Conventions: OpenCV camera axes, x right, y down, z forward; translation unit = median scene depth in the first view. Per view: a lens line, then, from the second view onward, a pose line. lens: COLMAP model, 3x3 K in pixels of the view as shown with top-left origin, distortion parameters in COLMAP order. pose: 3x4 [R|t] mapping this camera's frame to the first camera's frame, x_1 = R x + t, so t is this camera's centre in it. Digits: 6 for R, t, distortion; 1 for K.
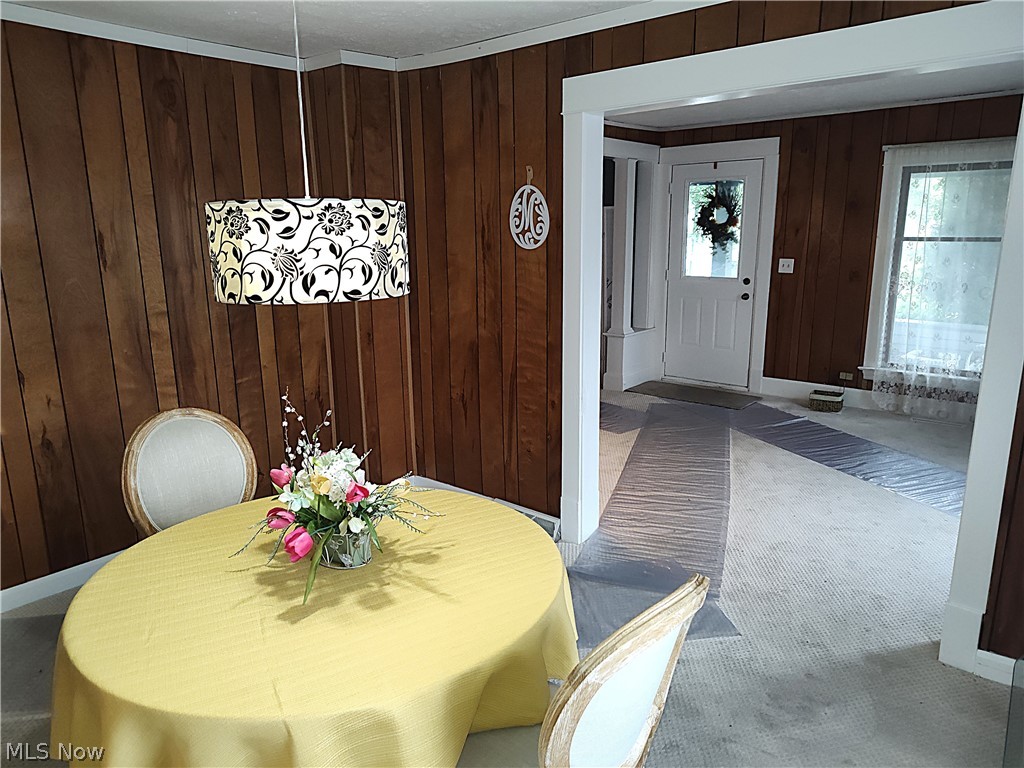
lens RADIAL K [[705.0, 0, 512.0], [0, 705.0, 384.0], [0, 0, 1]] dist [0.046892, -0.056987]
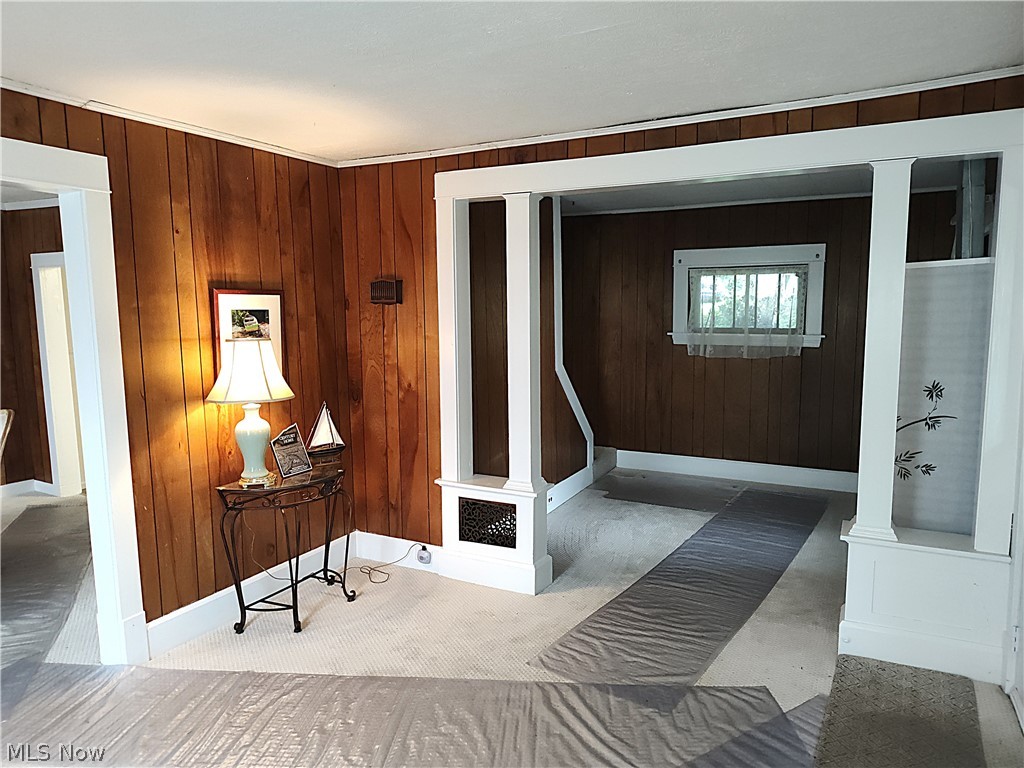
lens RADIAL K [[705.0, 0, 512.0], [0, 705.0, 384.0], [0, 0, 1]] dist [0.046892, -0.056987]
pose [[0.217884, 0.124929, -0.967946, 1.057642], [-0.213311, 0.973891, 0.077680, -0.298415], [0.952379, 0.189548, 0.238844, 1.275046]]
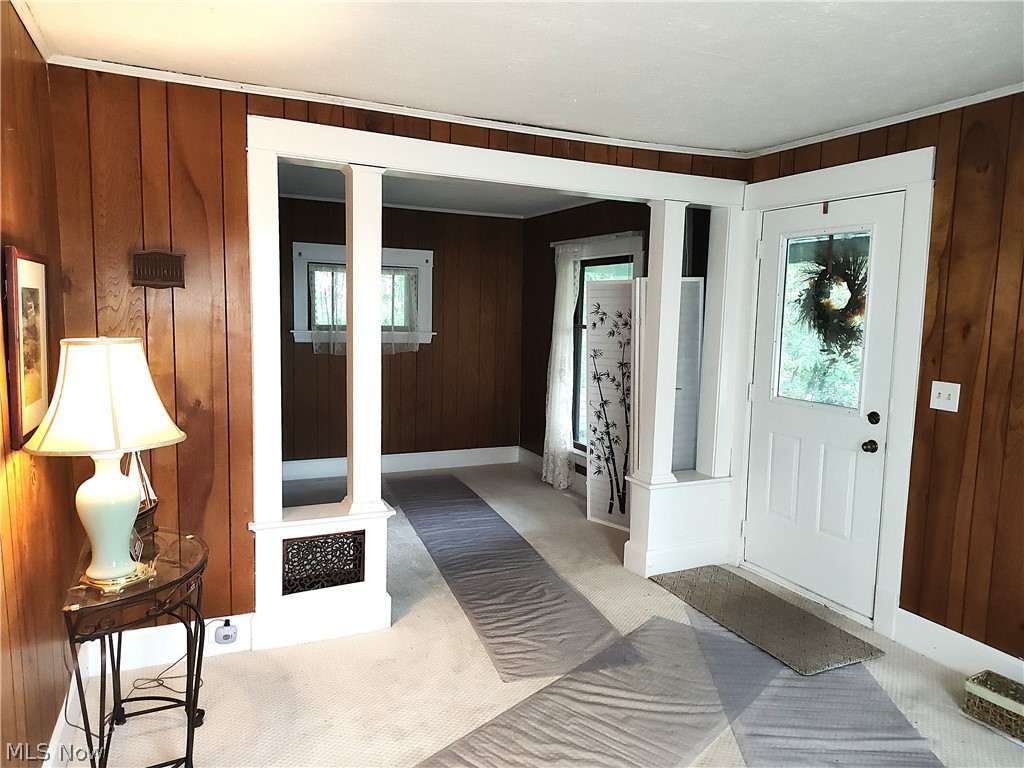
lens RADIAL K [[705.0, 0, 512.0], [0, 705.0, 384.0], [0, 0, 1]] dist [0.046892, -0.056987]
pose [[0.912117, 0.082660, -0.401509, 0.552025], [-0.130423, 0.987080, -0.093071, -0.159153], [0.388629, 0.137258, 0.911114, 0.762236]]
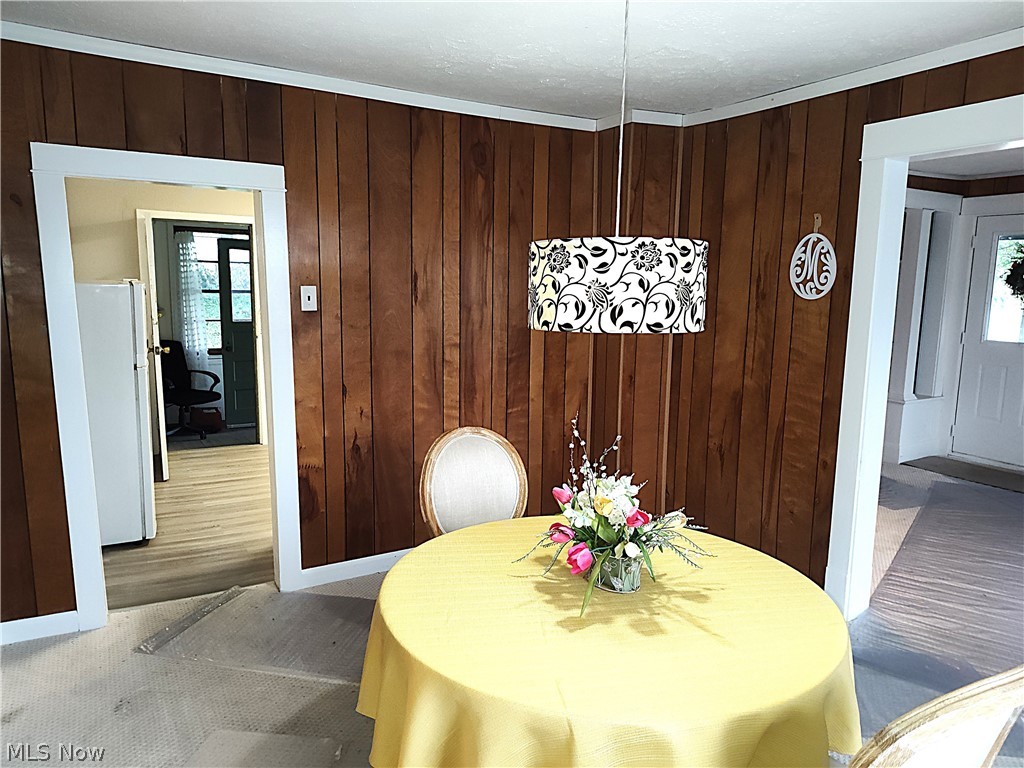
lens RADIAL K [[705.0, 0, 512.0], [0, 705.0, 384.0], [0, 0, 1]] dist [0.046892, -0.056987]
pose [[0.942649, 0.074529, -0.325357, -0.037058], [-0.098411, 0.993480, -0.057550, 0.019346], [0.318947, 0.086268, 0.943838, -0.027915]]
